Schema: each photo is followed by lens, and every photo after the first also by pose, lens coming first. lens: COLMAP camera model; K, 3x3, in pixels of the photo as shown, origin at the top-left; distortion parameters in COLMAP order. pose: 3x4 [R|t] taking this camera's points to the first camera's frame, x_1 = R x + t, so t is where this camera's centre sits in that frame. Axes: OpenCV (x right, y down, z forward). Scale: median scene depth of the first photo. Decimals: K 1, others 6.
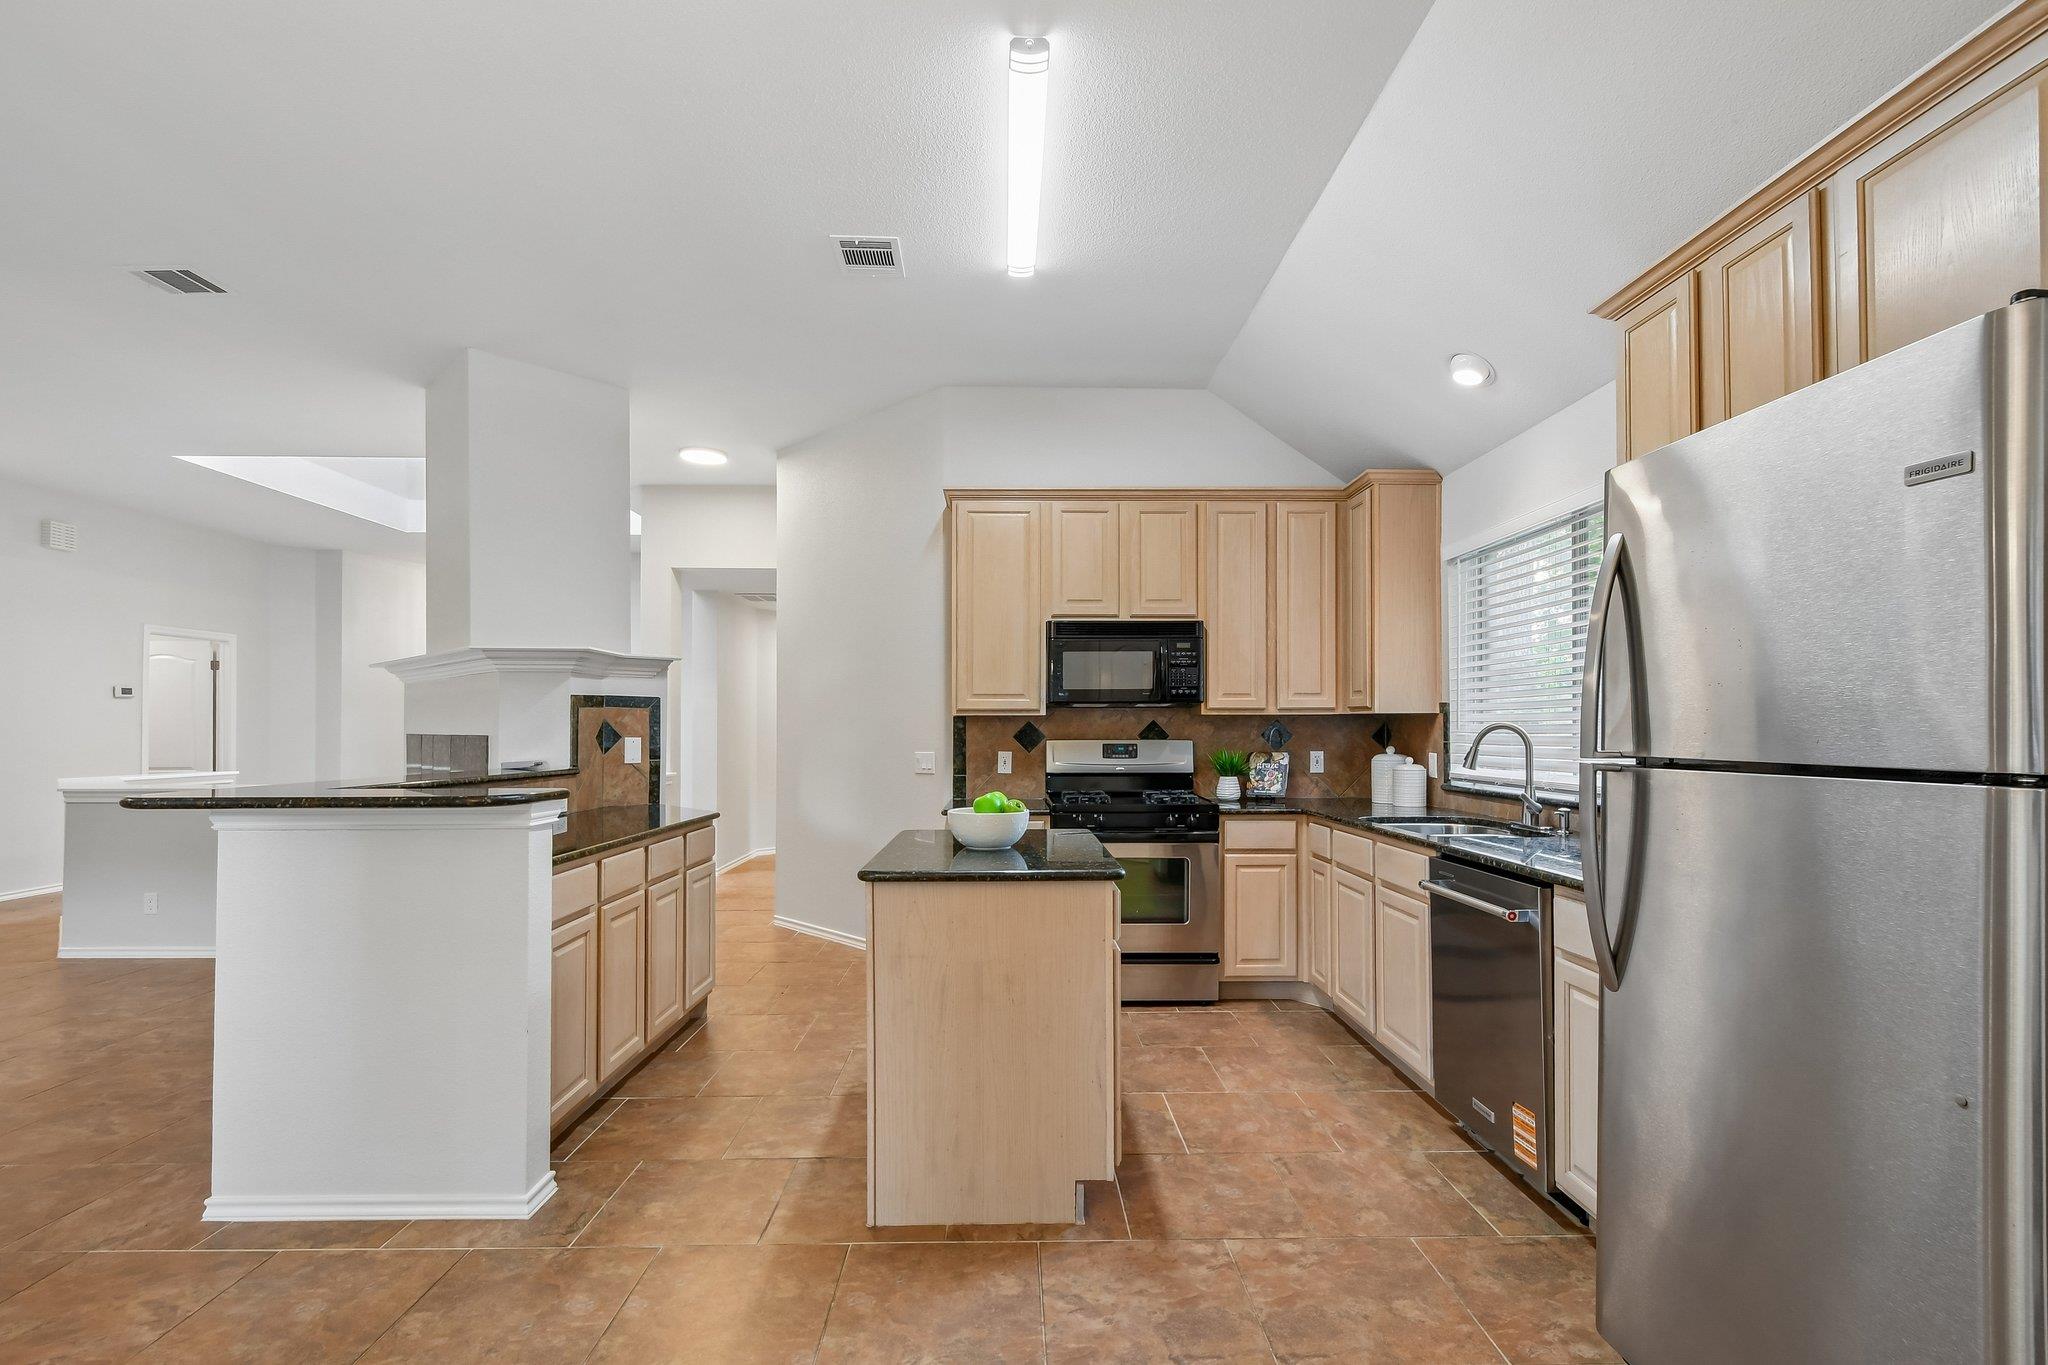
lens RADIAL K [[897.4, 0, 1018.7], [0, 897.4, 721.8], [0, 0, 1]] dist [-0.003561, -0.002630]
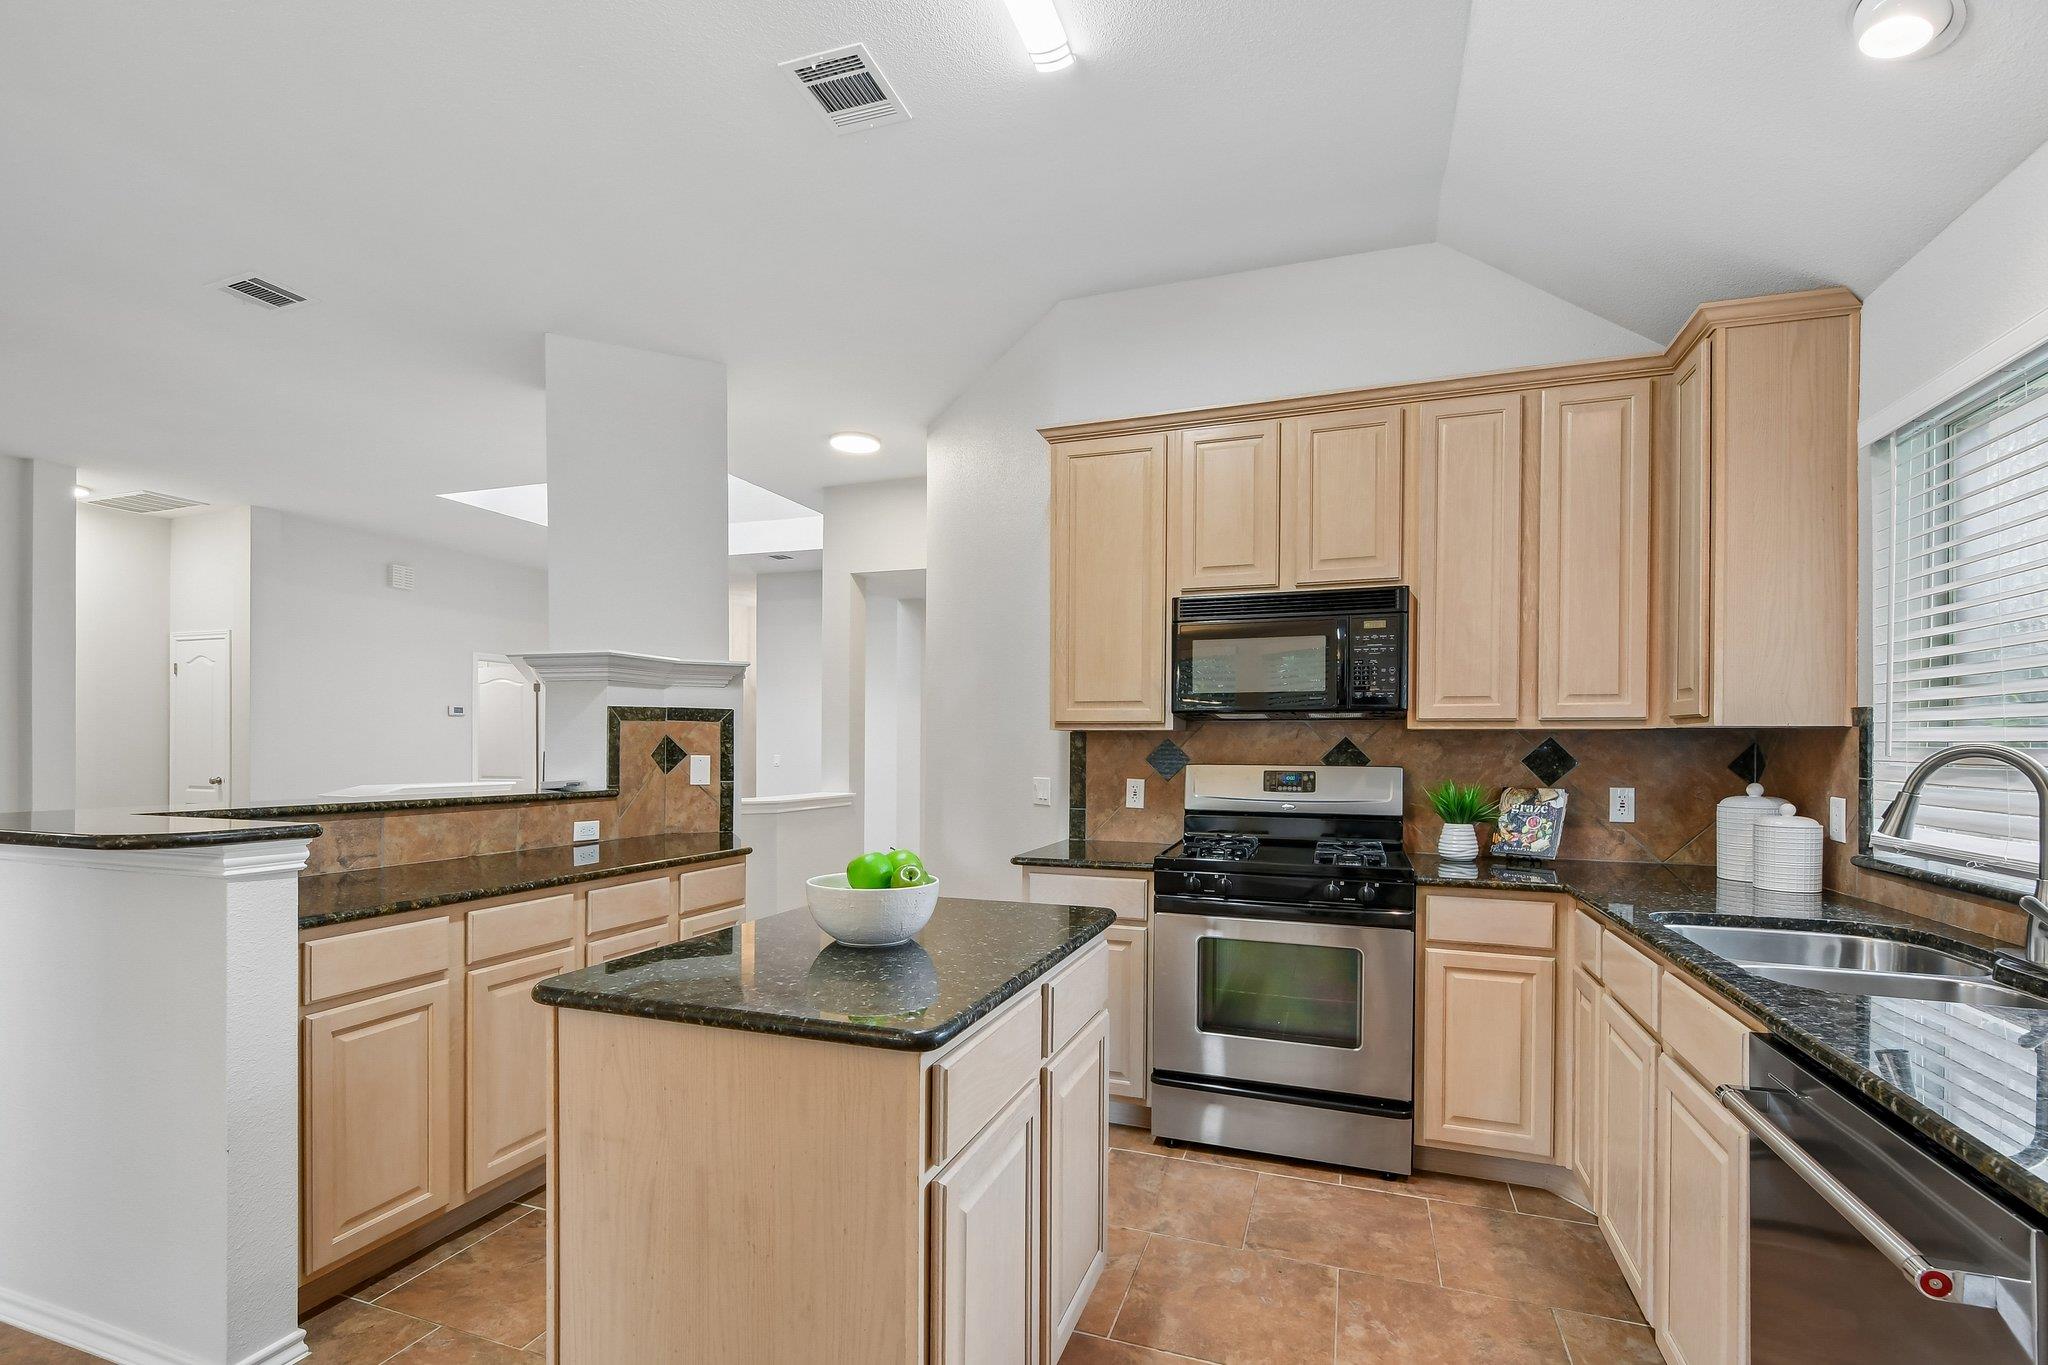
lens RADIAL K [[897.4, 0, 1038.3], [0, 897.4, 749.4], [0, 0, 1]] dist [-0.003561, -0.002630]
pose [[0.936907, 0.007984, -0.349487, 0.187765], [-0.004022, 0.999919, 0.012060, -0.000026], [0.349555, -0.009893, 0.936863, 0.301296]]
